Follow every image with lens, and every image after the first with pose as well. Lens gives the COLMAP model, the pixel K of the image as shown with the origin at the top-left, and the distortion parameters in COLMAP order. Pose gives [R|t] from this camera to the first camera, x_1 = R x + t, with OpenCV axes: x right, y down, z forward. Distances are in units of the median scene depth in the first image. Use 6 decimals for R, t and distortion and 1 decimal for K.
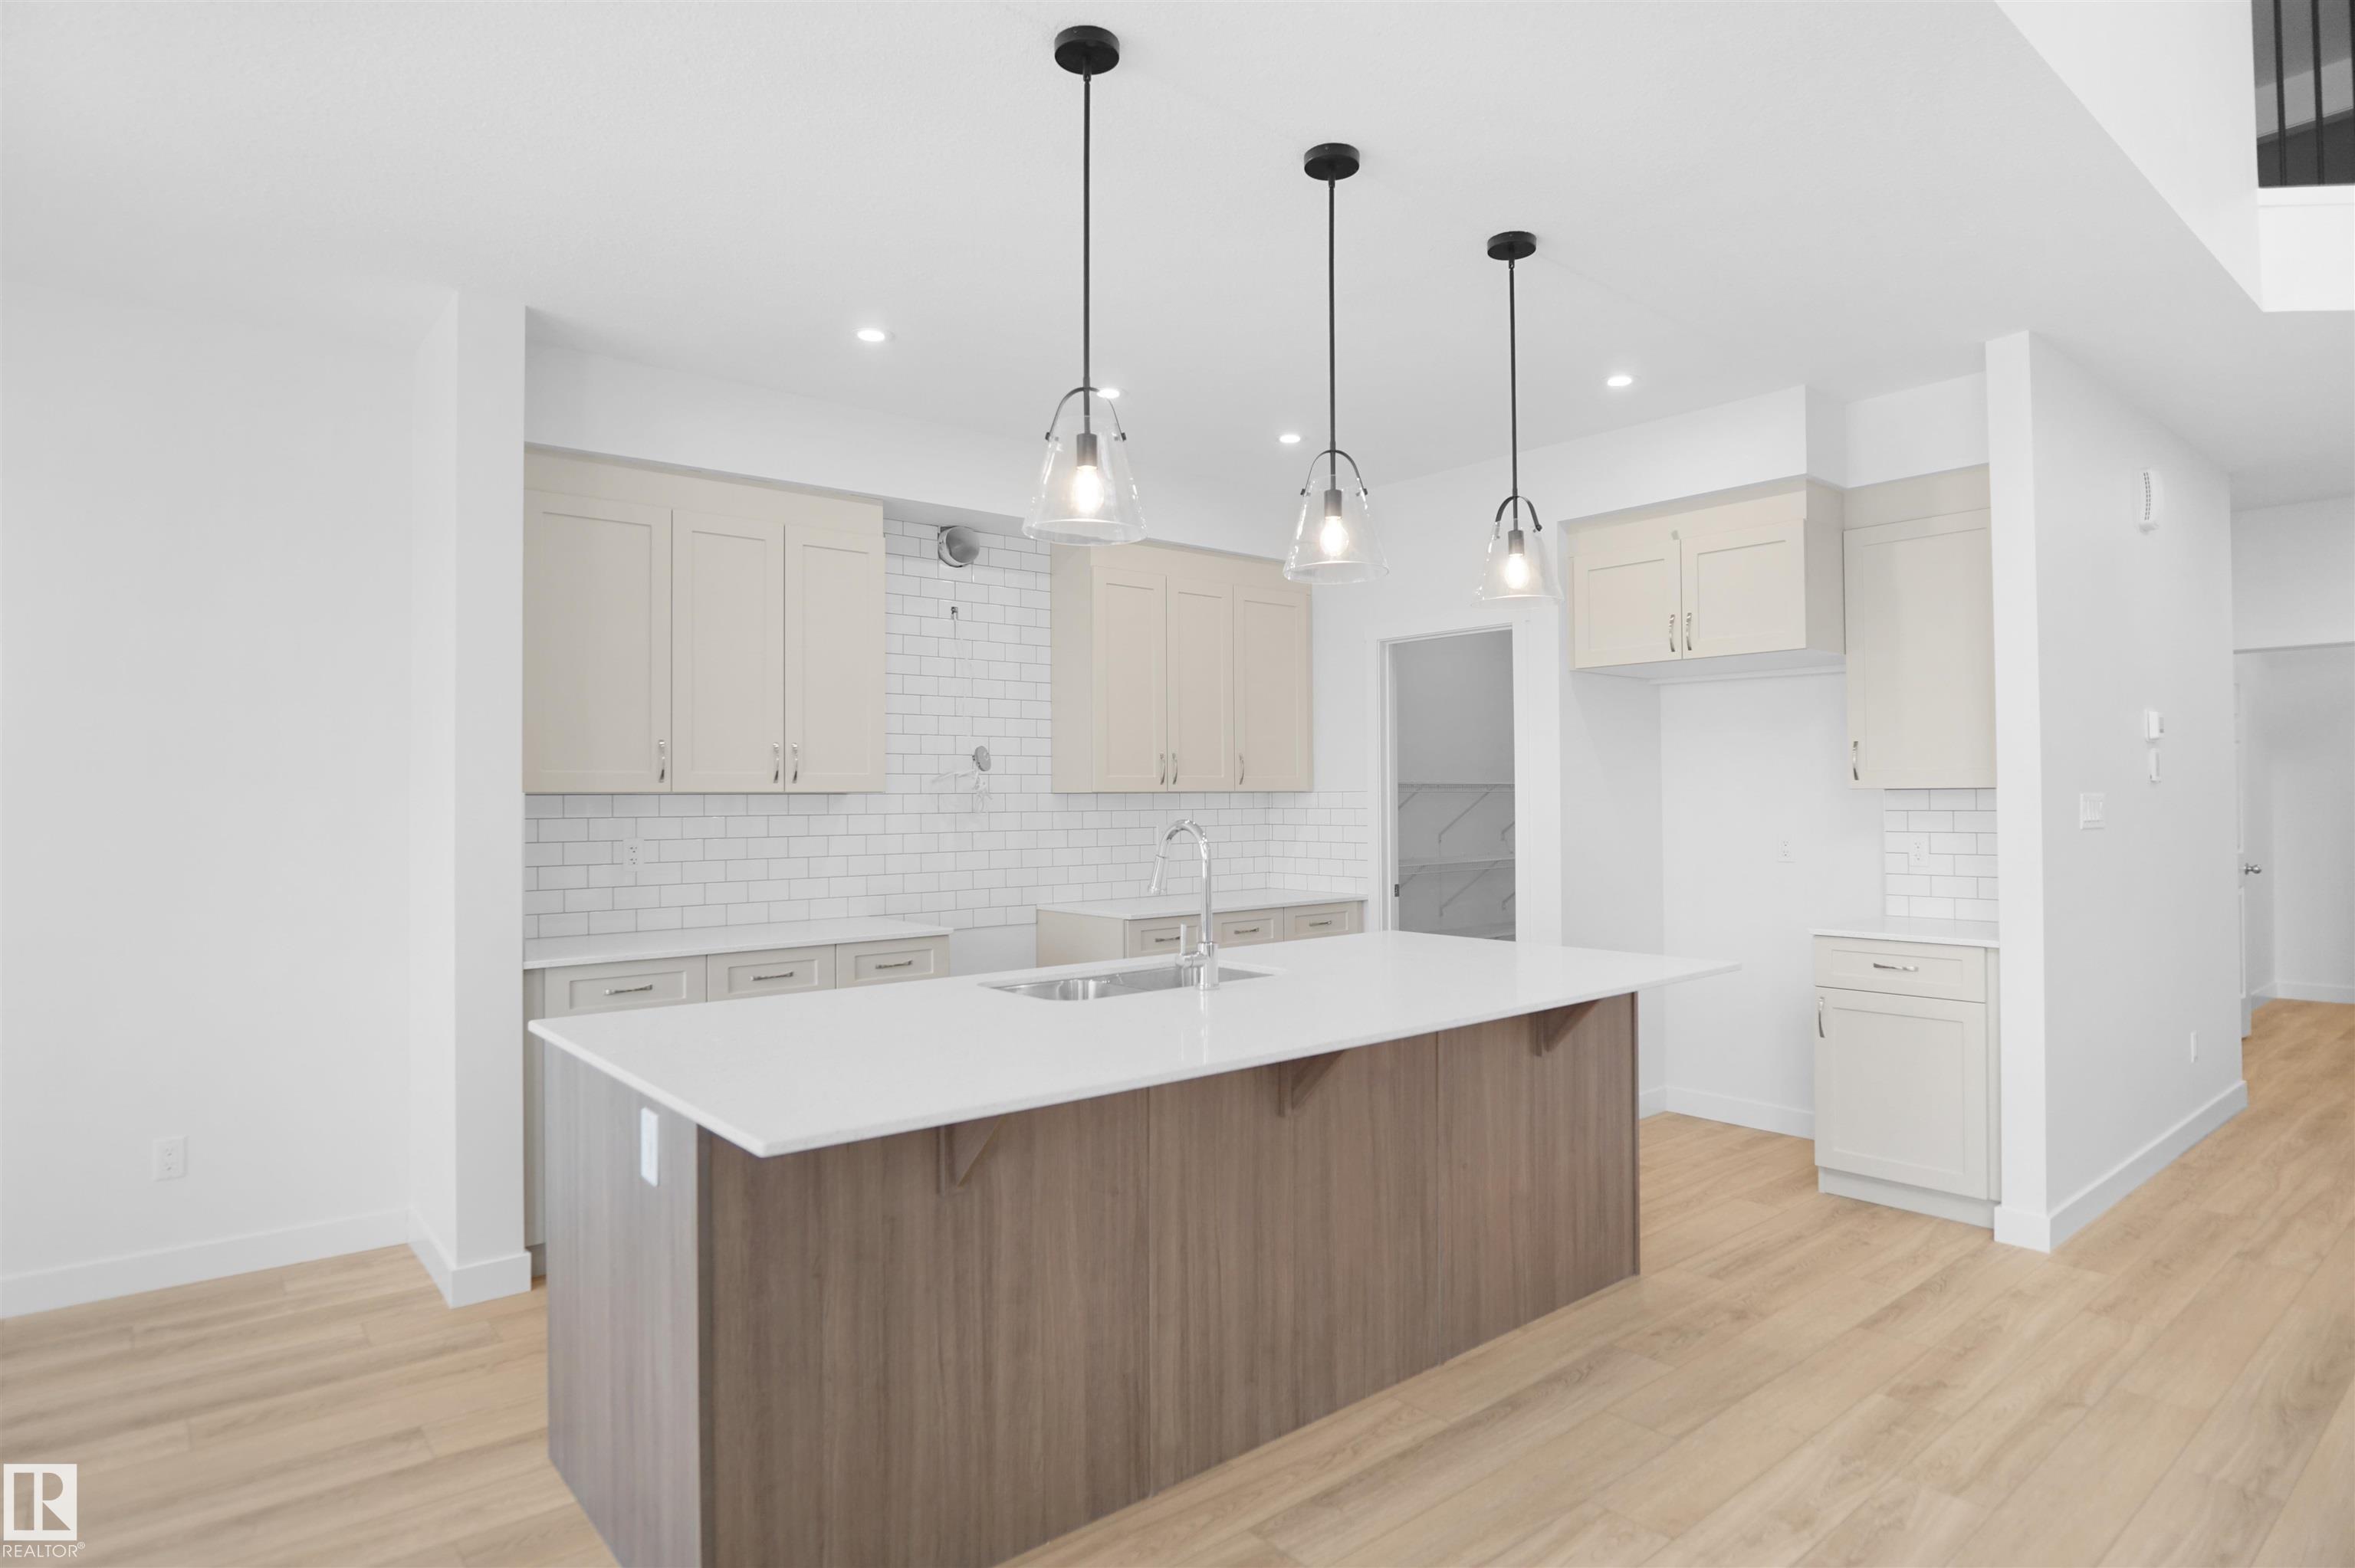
lens RADIAL K [[1280.8, 0, 1193.9], [0, 1280.8, 775.3], [0, 0, 1]] dist [-0.034520, 0.010498]
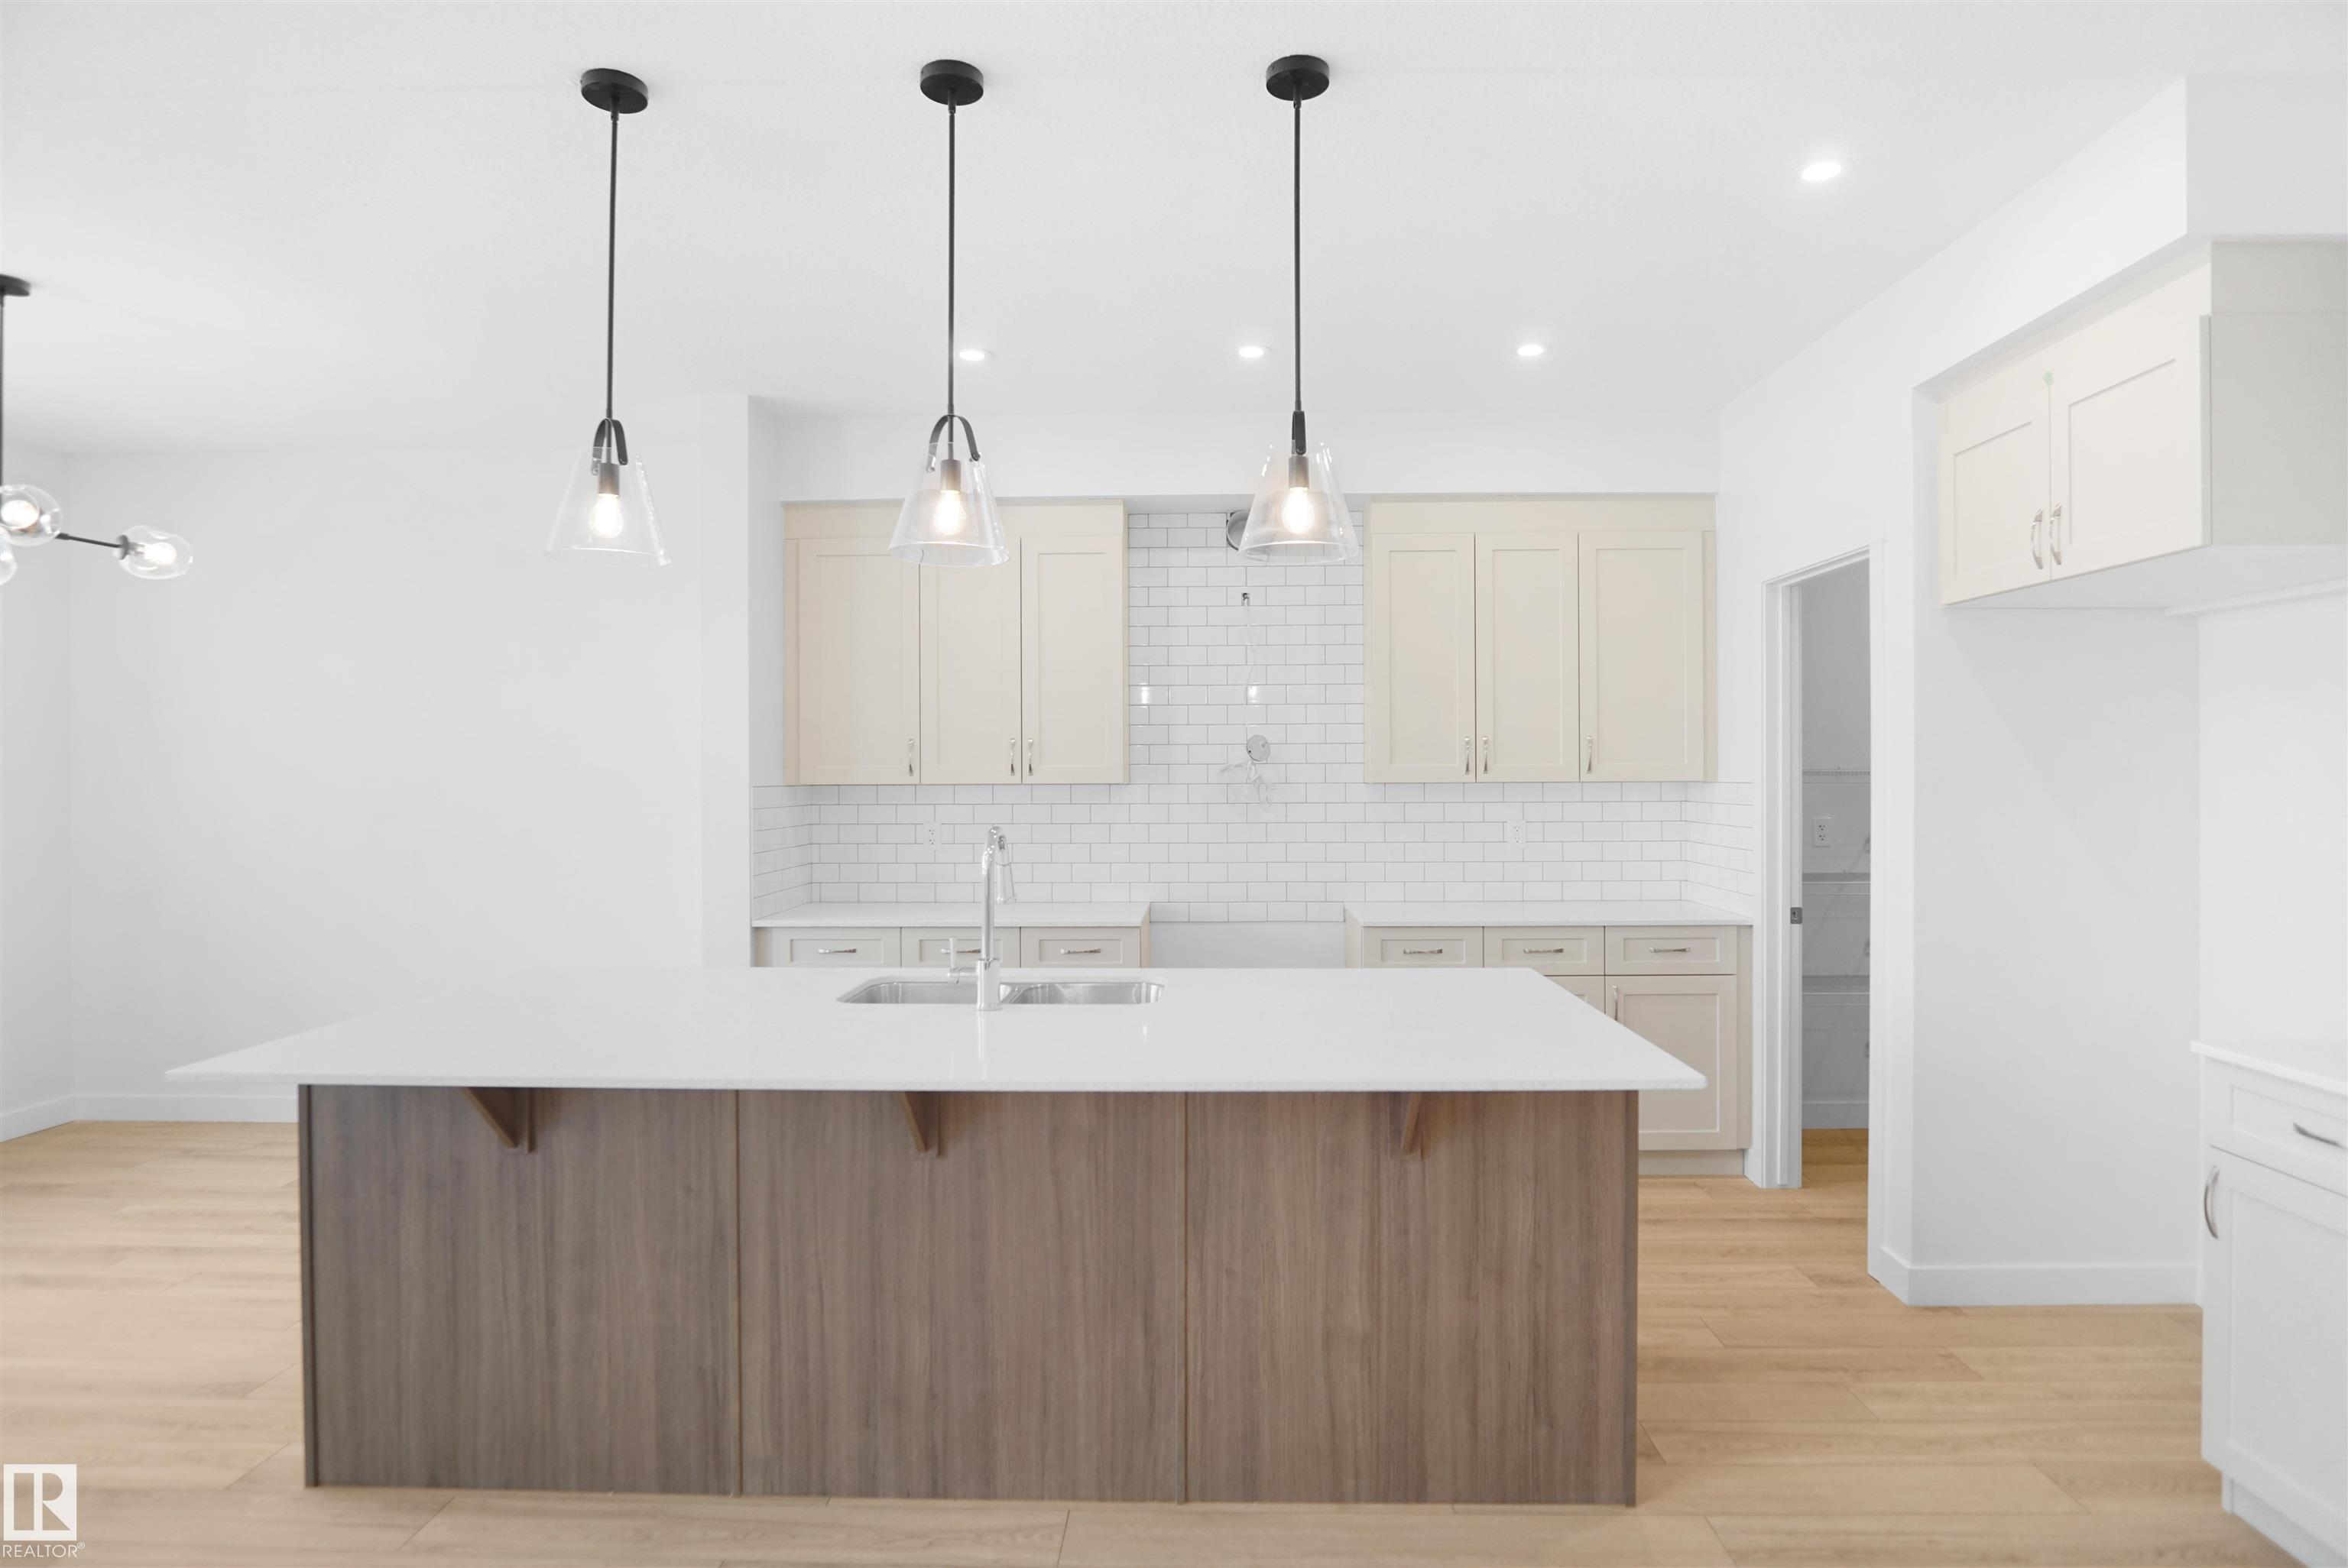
lens RADIAL K [[1277.0, 0, 1190.4], [0, 1277.0, 775.3], [0, 0, 1]] dist [-0.034520, 0.010498]
pose [[0.746343, 0.004413, -0.665547, 0.680674], [0.011254, 0.999751, 0.019250, -0.017795], [0.665466, -0.021857, 0.746108, 0.377117]]
